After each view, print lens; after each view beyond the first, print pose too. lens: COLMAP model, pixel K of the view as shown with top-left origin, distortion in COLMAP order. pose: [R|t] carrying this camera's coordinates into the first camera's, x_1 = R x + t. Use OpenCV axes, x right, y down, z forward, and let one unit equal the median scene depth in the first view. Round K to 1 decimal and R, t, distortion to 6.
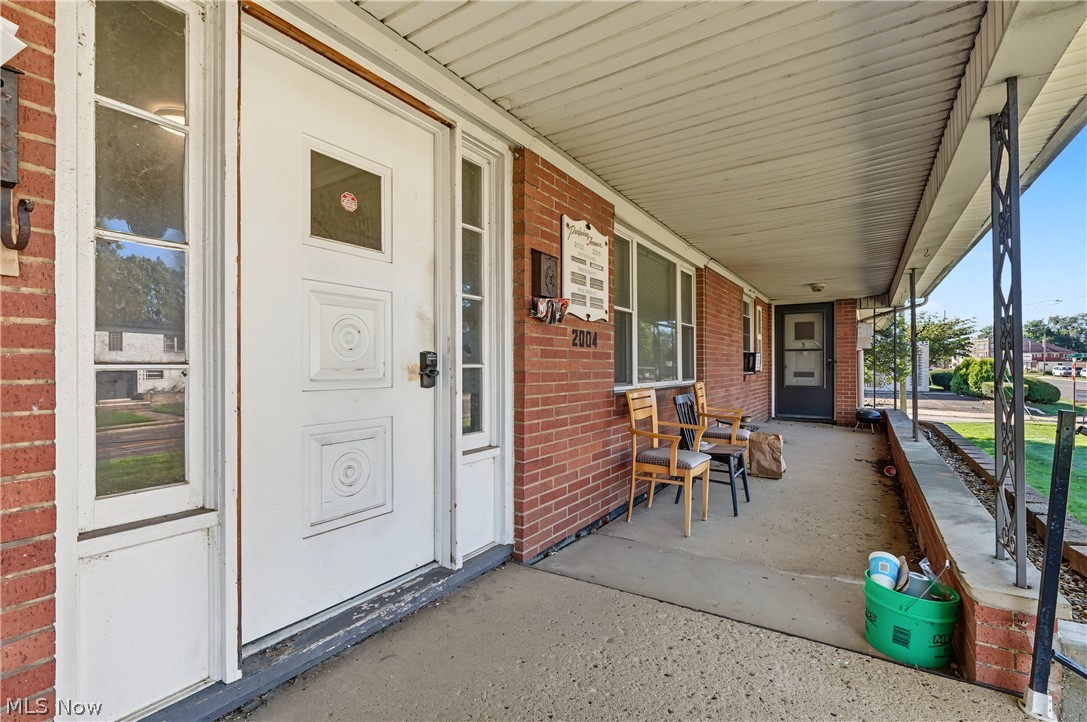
lens RADIAL K [[495.8, 0, 545.6], [0, 495.8, 371.2], [0, 0, 1]] dist [-0.014280, 0.000034]
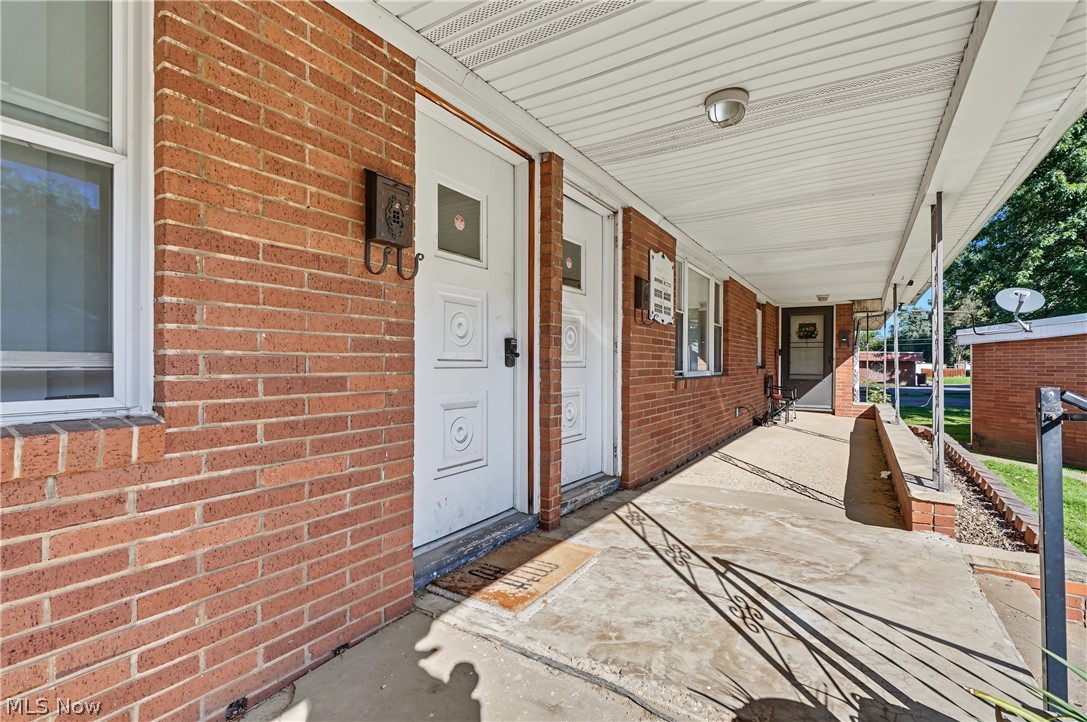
lens RADIAL K [[495.8, 0, 541.2], [0, 495.8, 361.0], [0, 0, 1]] dist [-0.014280, 0.000034]
pose [[0.999671, 0.025389, 0.003583, -0.239824], [-0.025396, 0.999675, 0.002017, 0.009070], [-0.003531, -0.002107, 0.999992, -0.373433]]
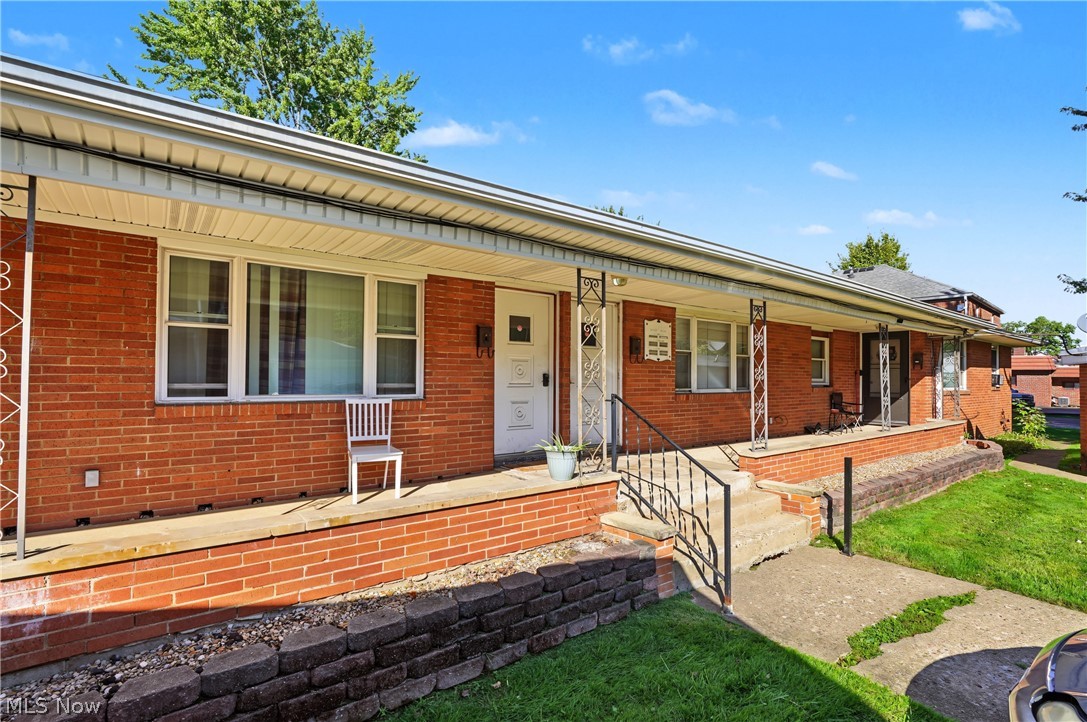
lens RADIAL K [[504.6, 0, 543.6], [0, 504.6, 357.8], [0, 0, 1]] dist [-0.013567, 0.002673]
pose [[0.941886, 0.015939, -0.335554, 0.354765], [-0.025549, 0.999380, -0.024245, -0.040988], [0.334959, 0.031409, 0.941709, -1.372047]]
